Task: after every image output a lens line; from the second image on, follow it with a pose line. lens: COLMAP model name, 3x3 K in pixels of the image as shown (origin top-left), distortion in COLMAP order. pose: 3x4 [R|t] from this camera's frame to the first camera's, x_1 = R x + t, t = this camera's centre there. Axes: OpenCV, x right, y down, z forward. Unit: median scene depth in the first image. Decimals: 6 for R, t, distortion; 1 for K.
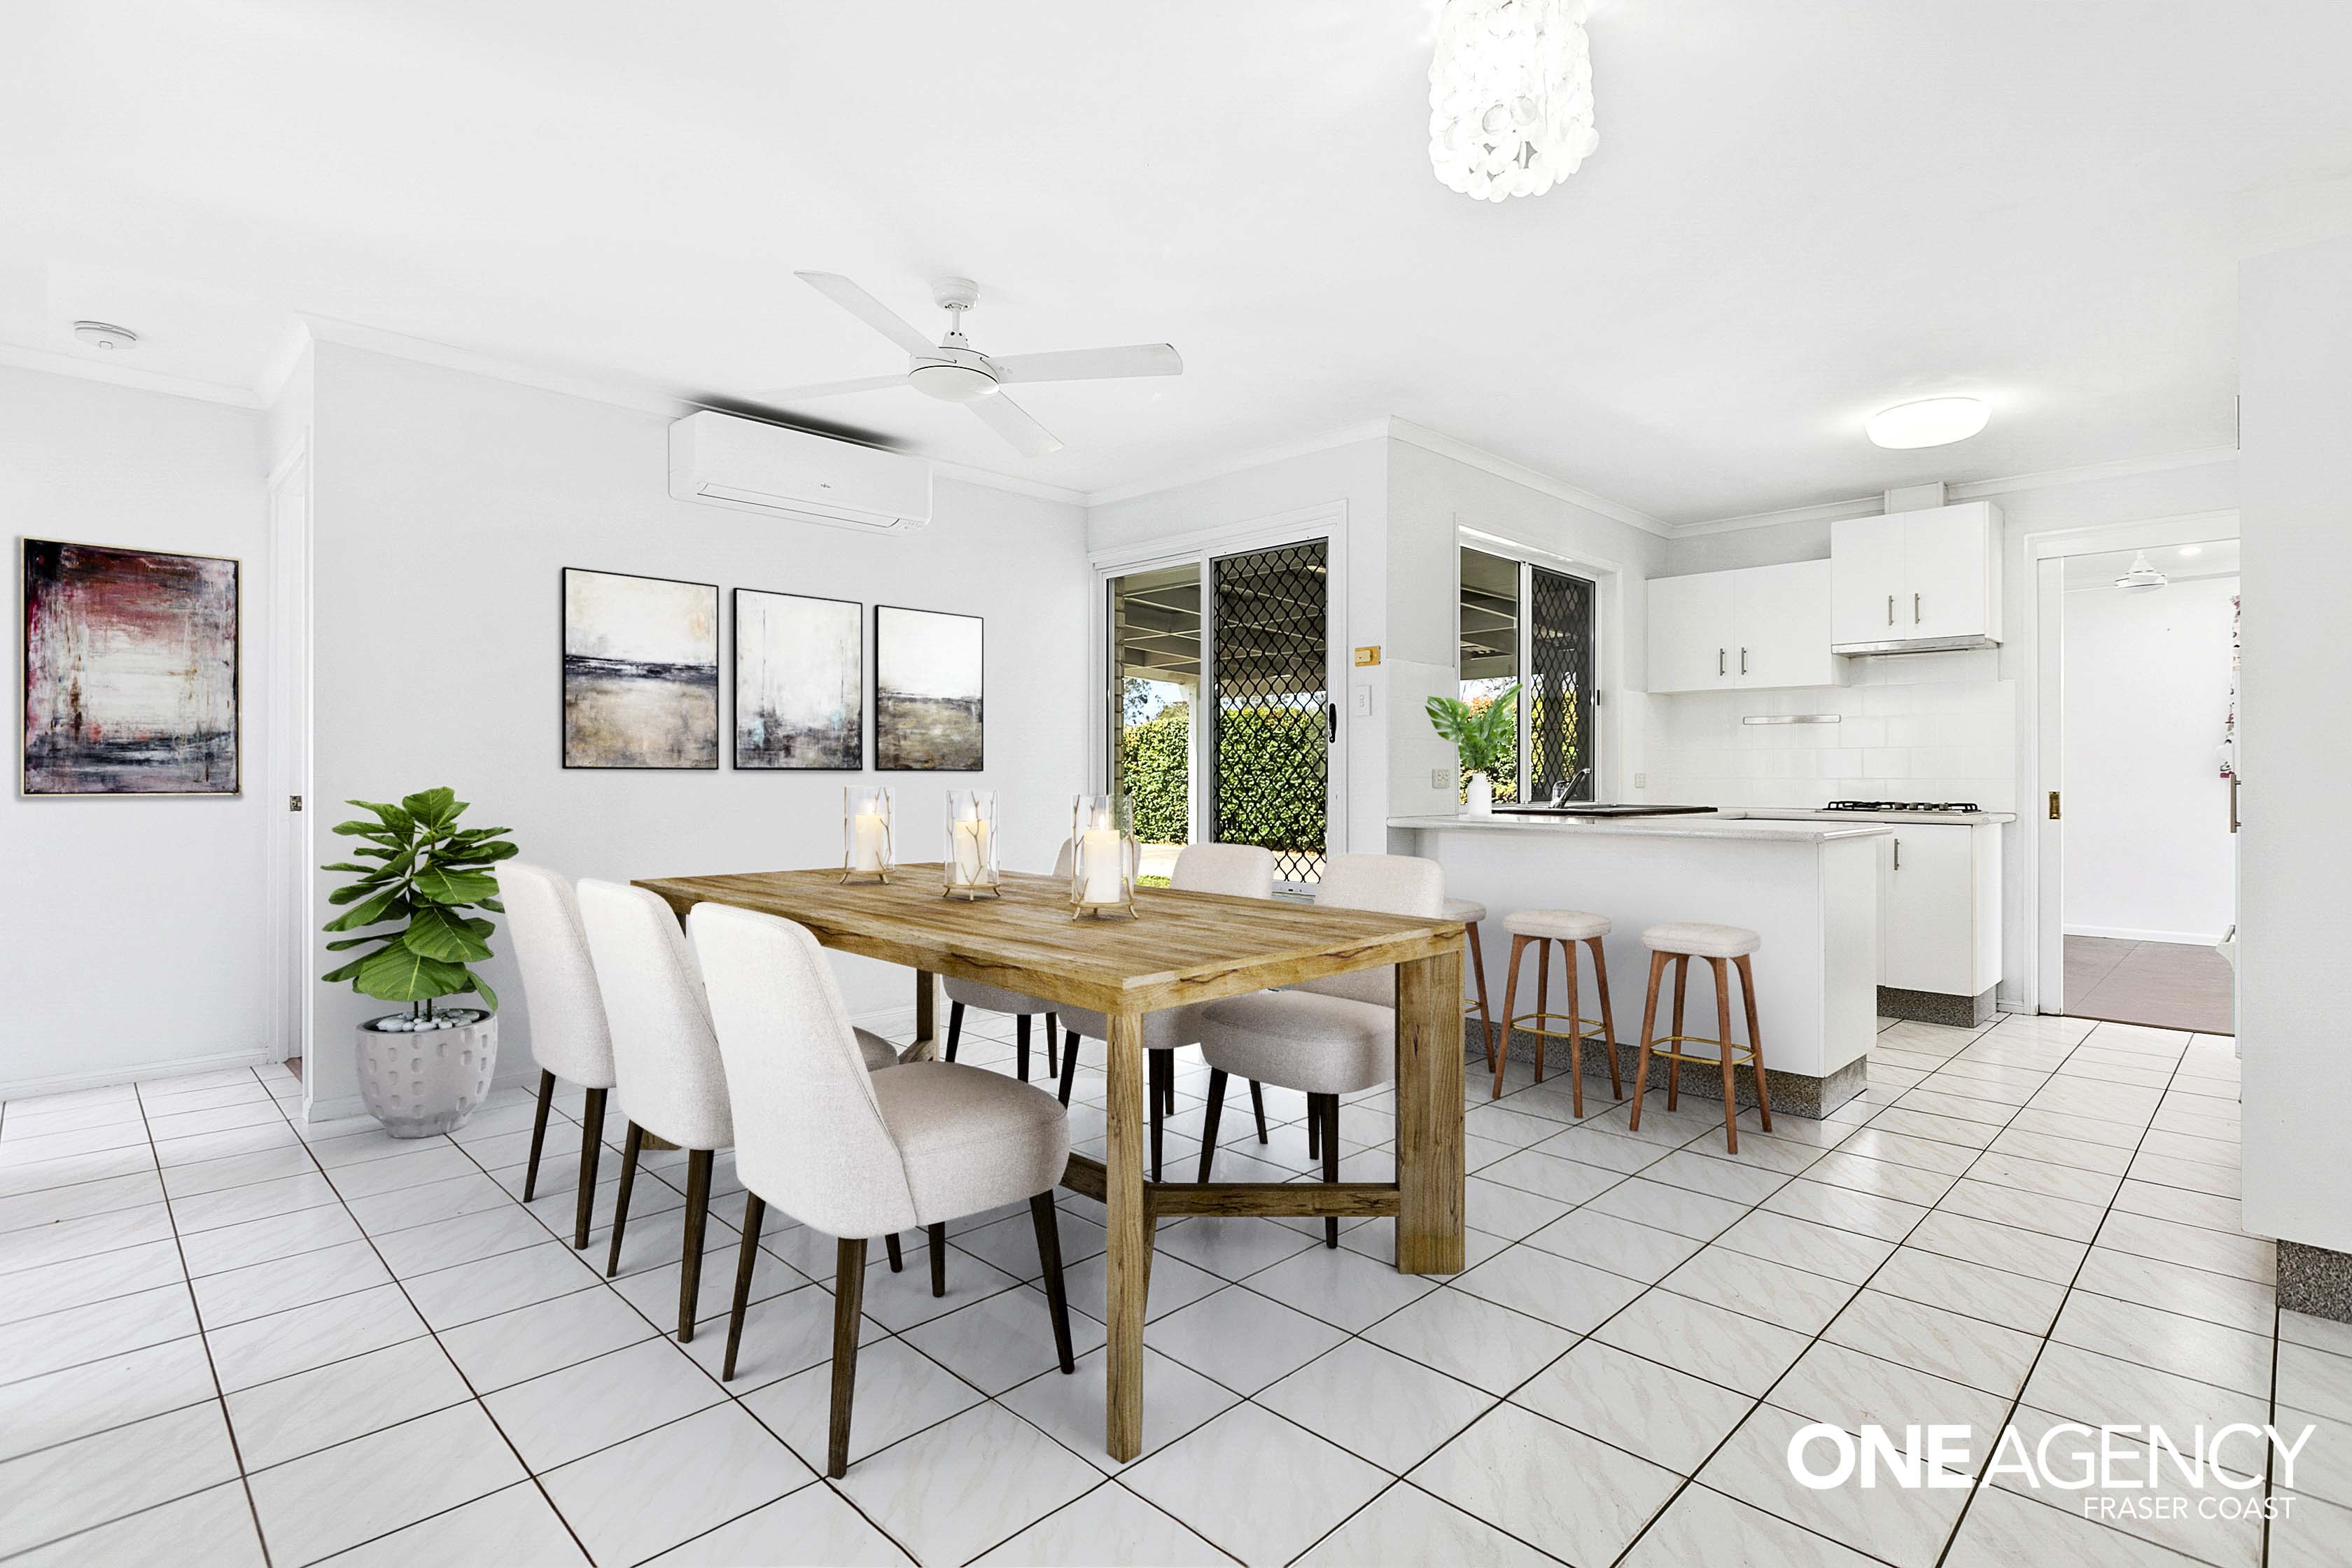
lens RADIAL K [[1134.9, 0, 1178.2], [0, 1134.9, 774.5], [0, 0, 1]] dist [0.045543, 0.000128]
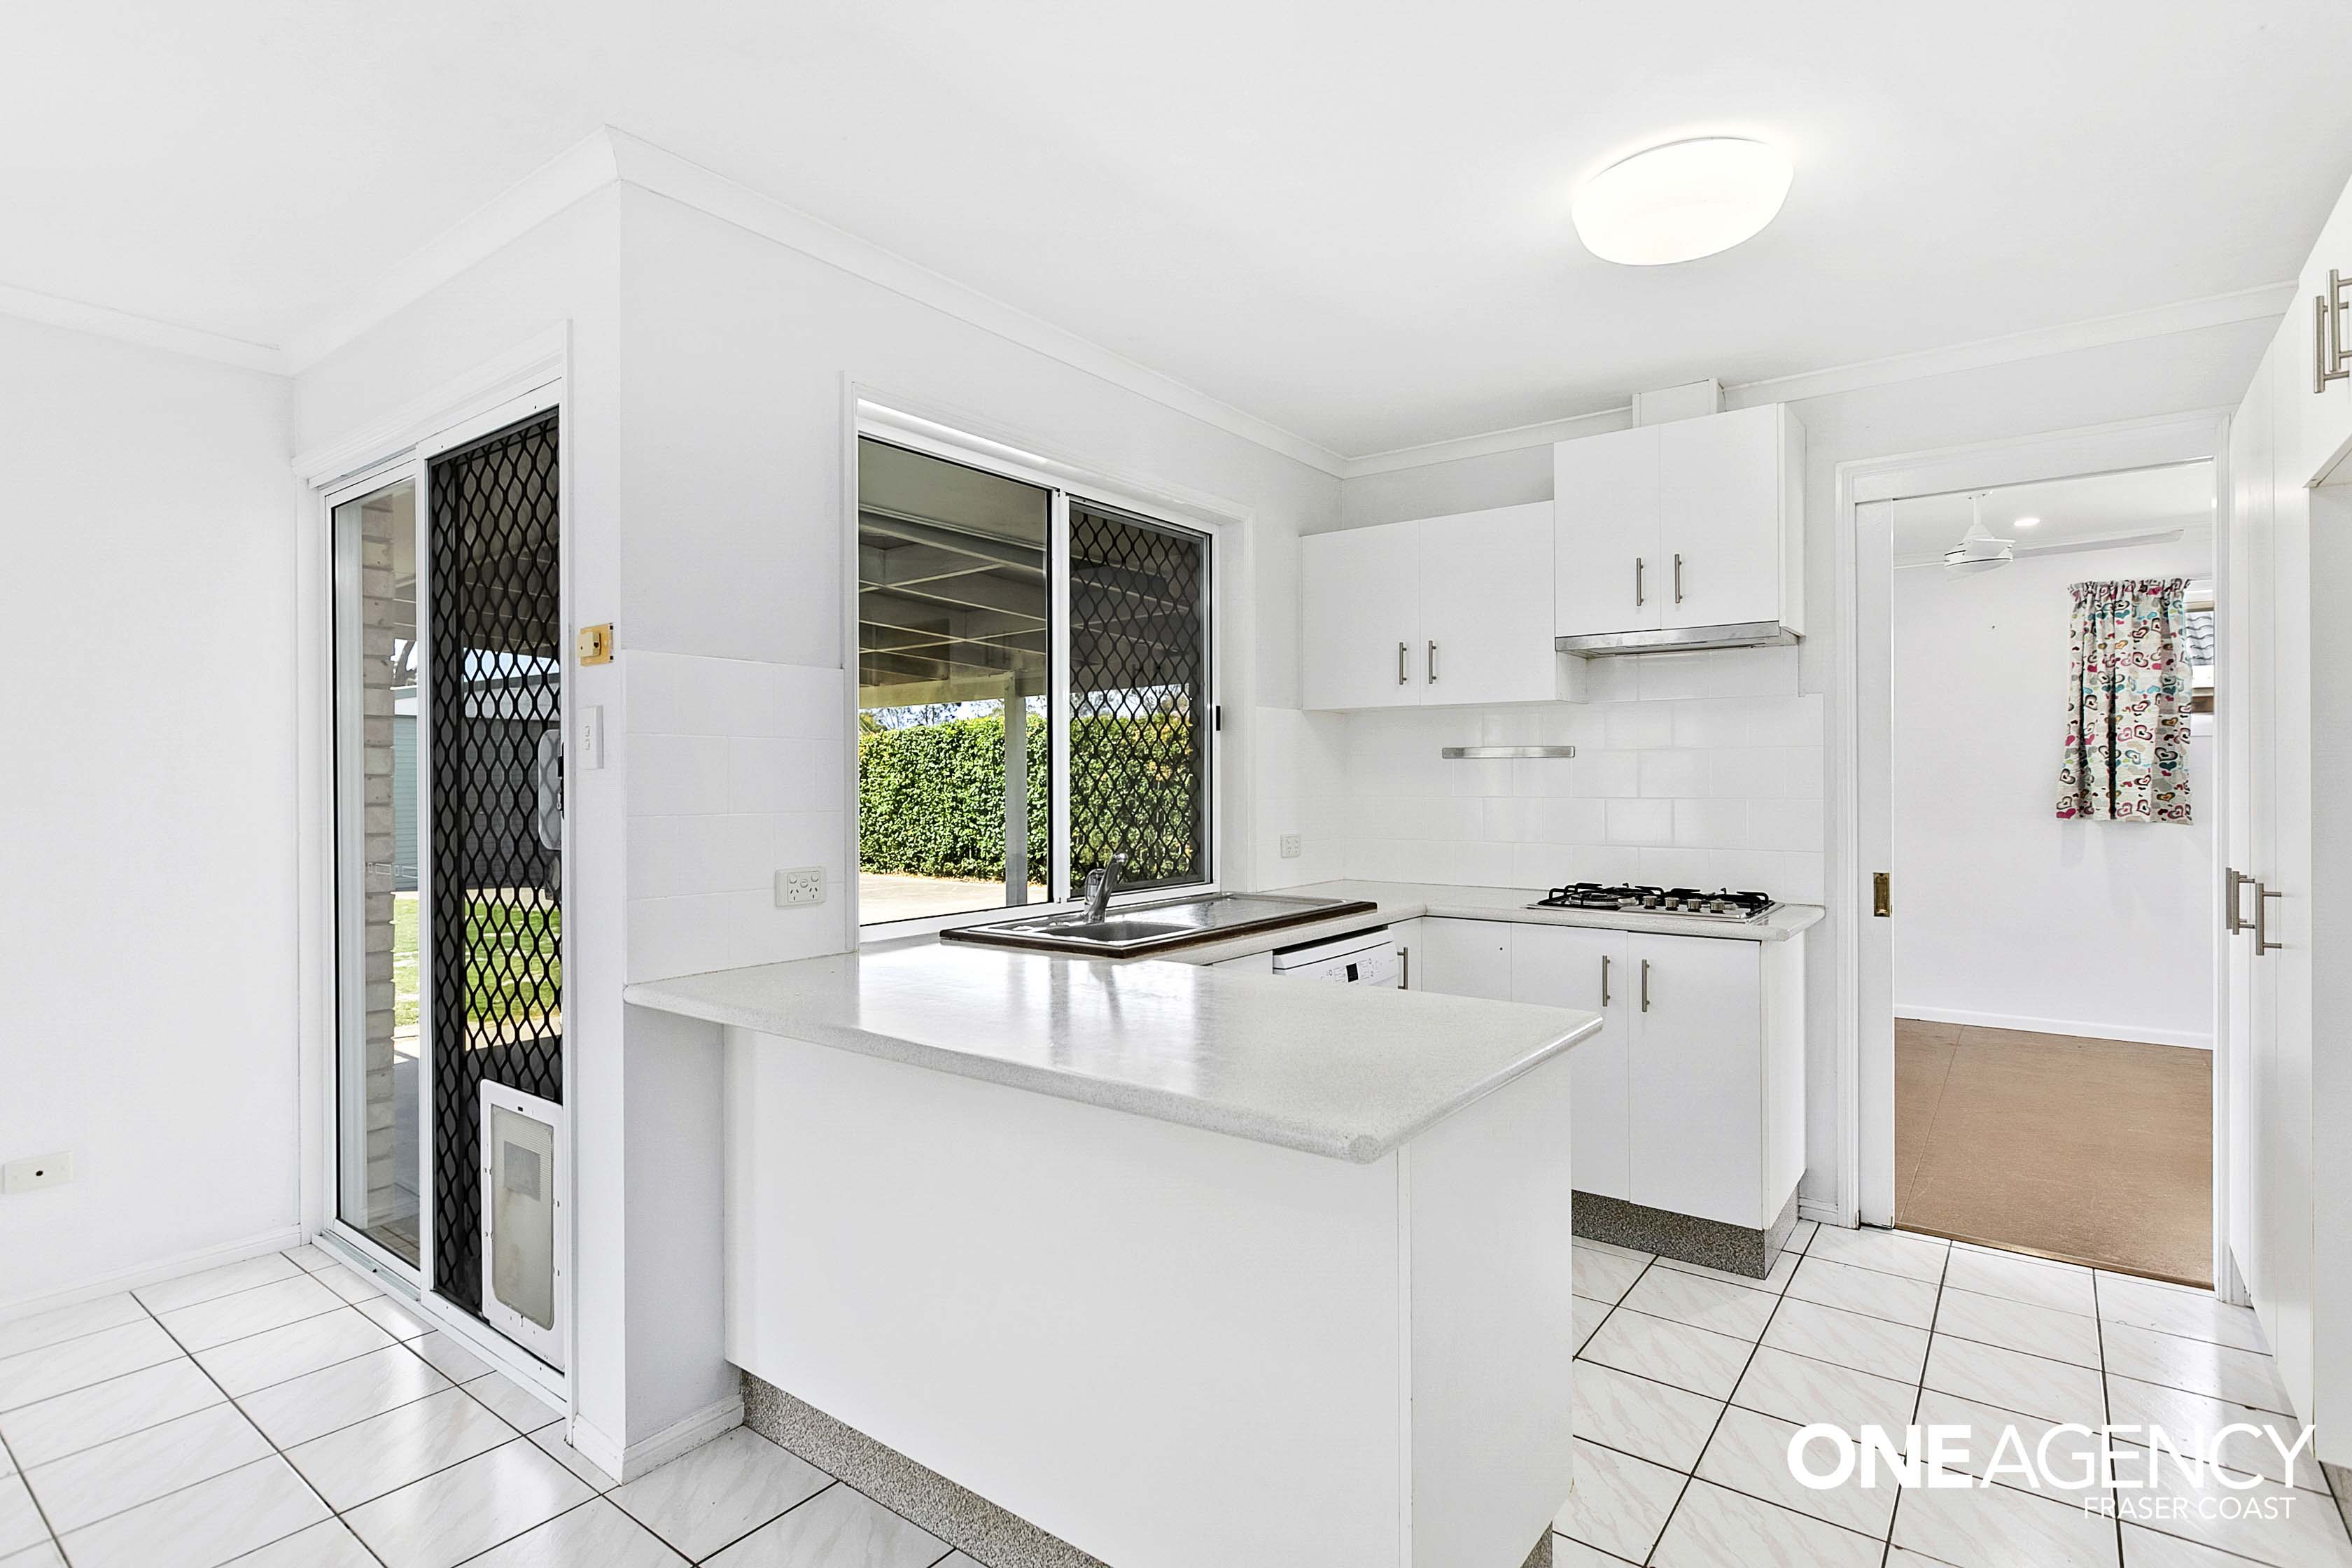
lens RADIAL K [[1161.7, 0, 1131.8], [0, 1161.7, 784.8], [0, 0, 1]] dist [0.037839, 0.000310]
pose [[0.994562, -0.006575, 0.103942, 0.269431], [0.006121, 0.999970, 0.004689, -0.036279], [-0.103970, -0.004027, 0.994572, 0.387640]]
